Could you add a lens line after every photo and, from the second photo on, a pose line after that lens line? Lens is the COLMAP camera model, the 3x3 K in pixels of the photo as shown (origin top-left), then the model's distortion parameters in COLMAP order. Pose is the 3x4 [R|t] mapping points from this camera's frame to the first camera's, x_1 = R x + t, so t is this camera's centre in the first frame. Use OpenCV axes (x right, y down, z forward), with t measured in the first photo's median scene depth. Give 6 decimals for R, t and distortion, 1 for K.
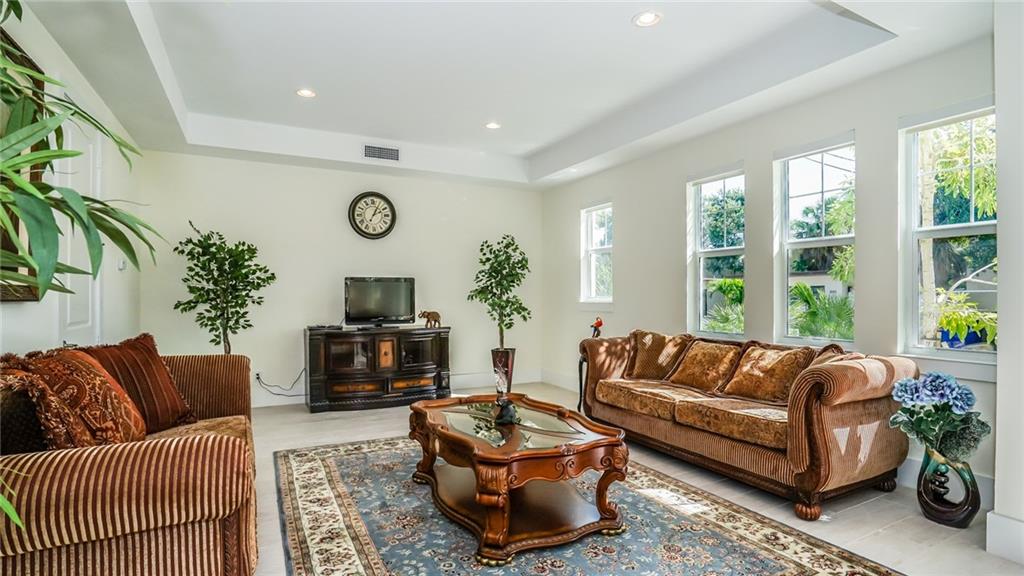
lens RADIAL K [[502.8, 0, 513.6], [0, 502.8, 291.7], [0, 0, 1]] dist [-0.037513, 0.003370]
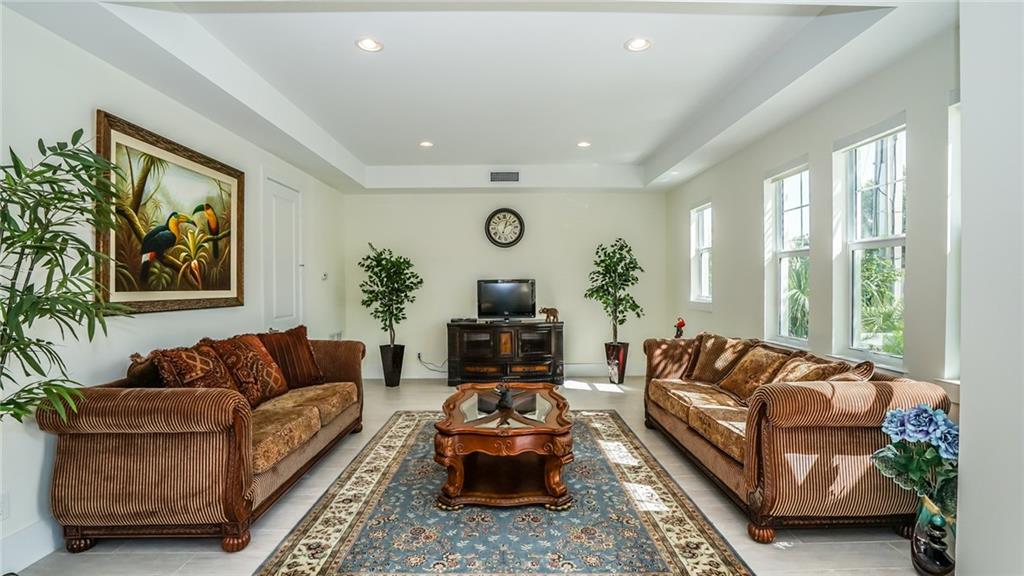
lens RADIAL K [[477.7, 0, 512.0], [0, 477.7, 286.2], [0, 0, 1]] dist [-0.034479, 0.006669]
pose [[0.886744, -0.003025, -0.462251, 0.348819], [0.009617, 0.999883, 0.011905, -0.032704], [0.462161, -0.015002, 0.886669, -0.021793]]
